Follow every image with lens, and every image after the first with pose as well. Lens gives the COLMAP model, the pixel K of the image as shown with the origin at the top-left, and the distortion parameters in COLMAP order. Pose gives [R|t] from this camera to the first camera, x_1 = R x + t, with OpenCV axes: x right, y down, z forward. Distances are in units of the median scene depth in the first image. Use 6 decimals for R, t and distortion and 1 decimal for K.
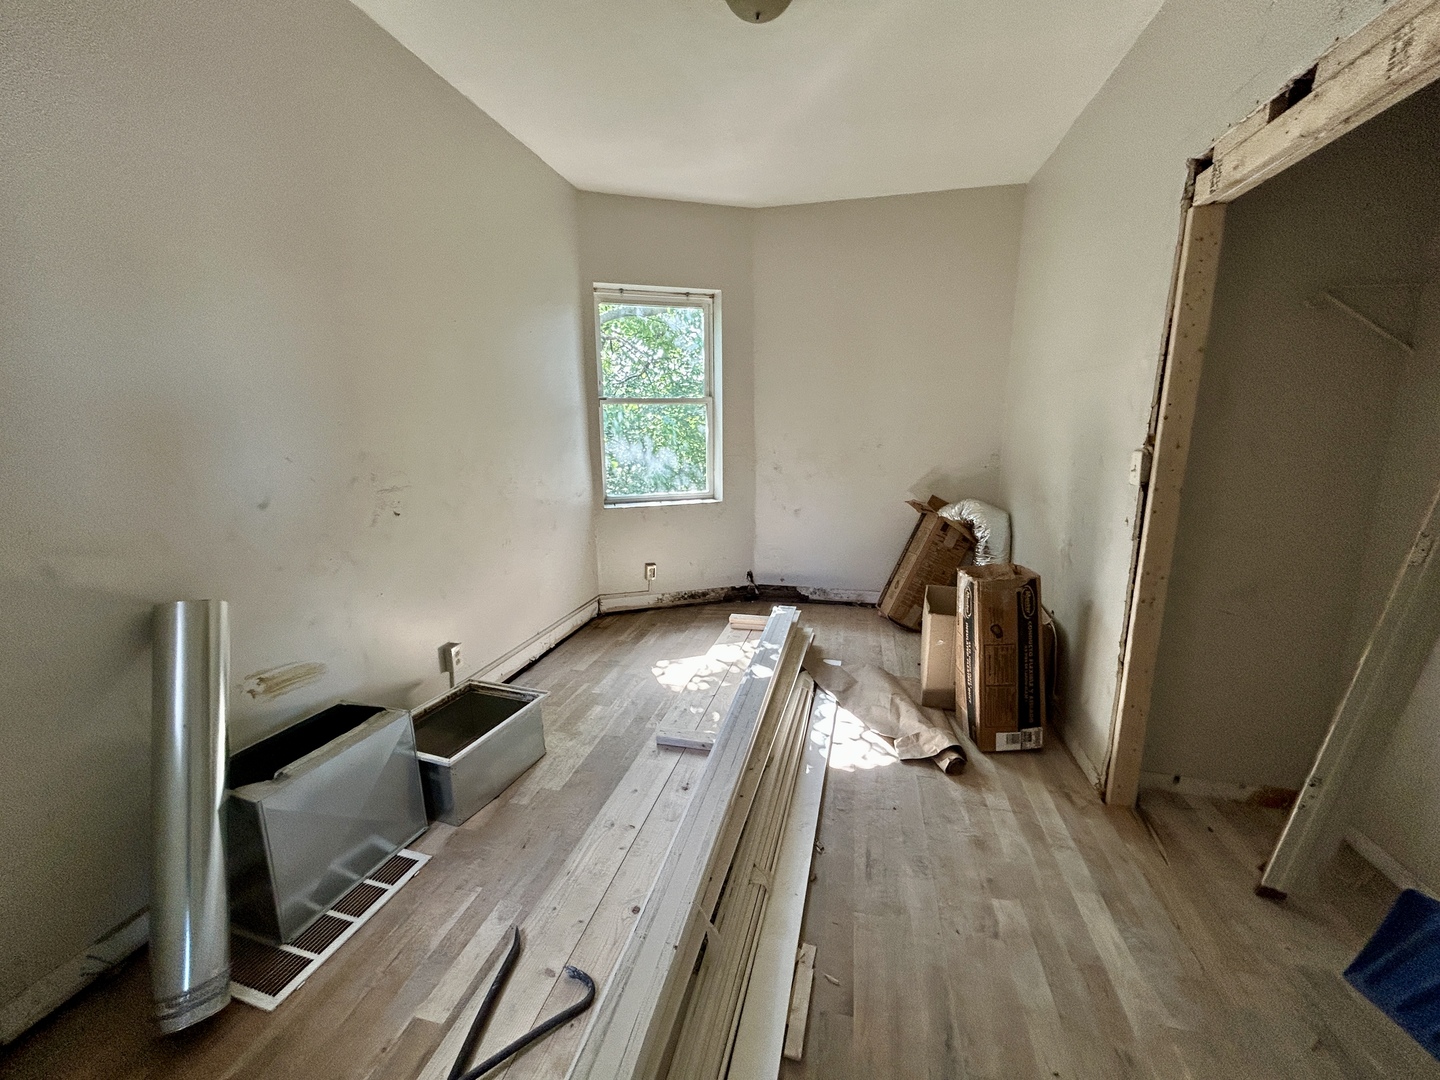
lens RADIAL K [[583.8, 0, 714.0], [0, 583.8, 540.6], [0, 0, 1]] dist [0.000060, 0.001141]
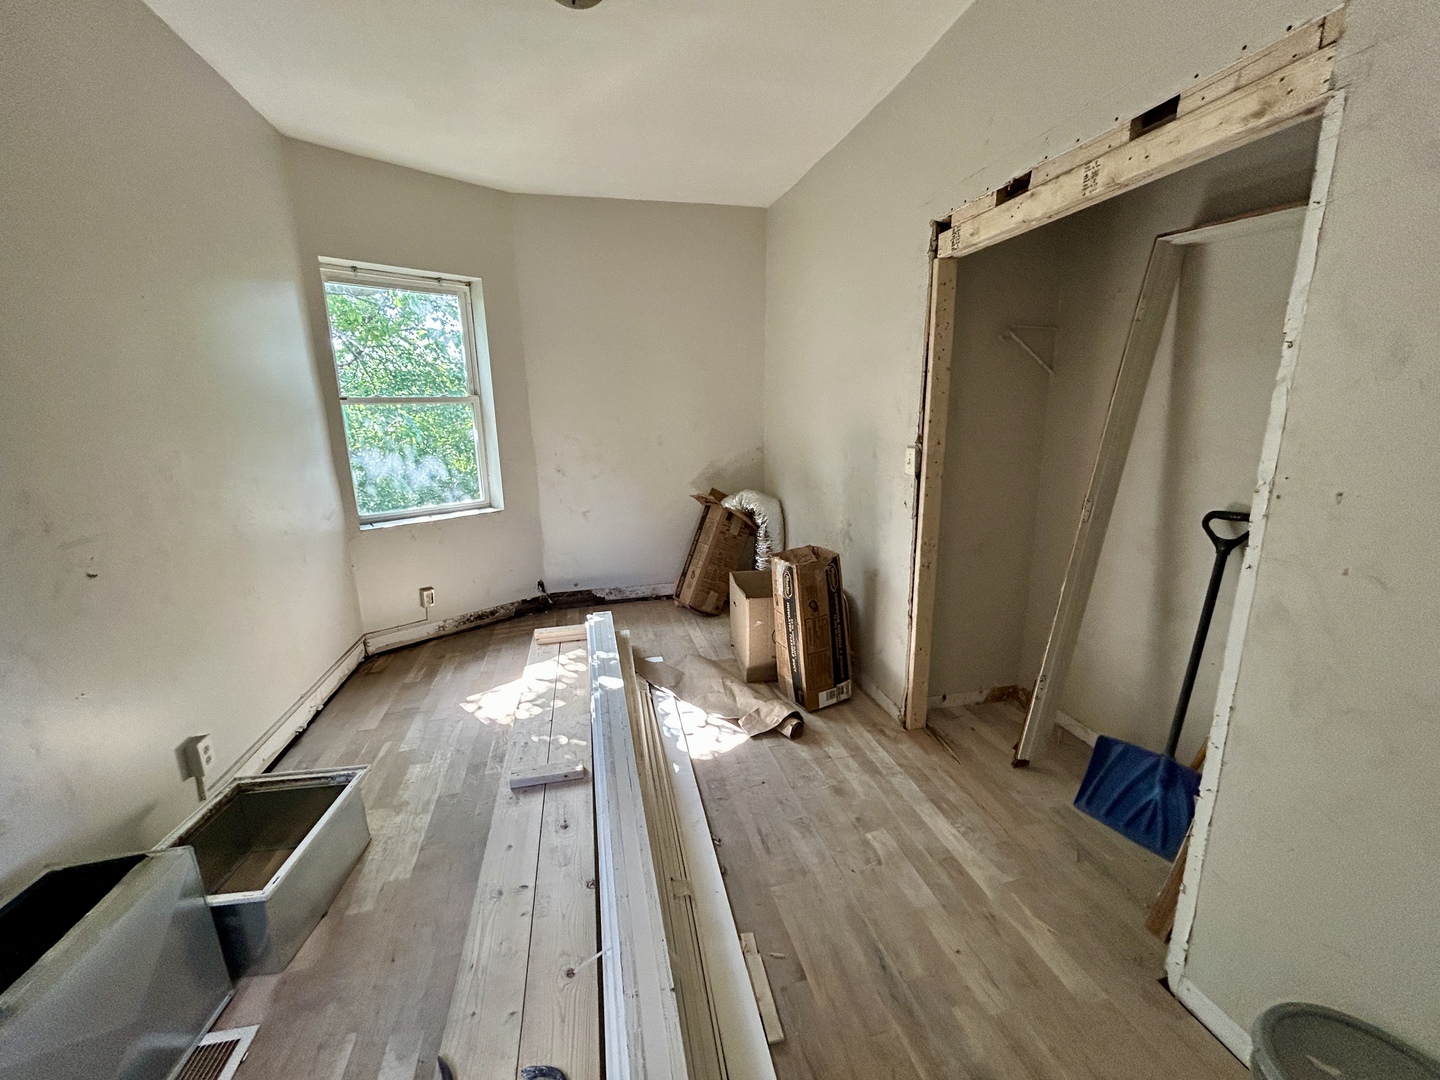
lens RADIAL K [[583.8, 0, 715.4], [0, 583.8, 540.5], [0, 0, 1]] dist [0.000060, 0.001141]
pose [[0.891288, -0.108391, 0.440292, -0.195835], [0.101880, 0.994052, 0.038480, -0.040449], [-0.441844, 0.010560, 0.897030, 0.054263]]
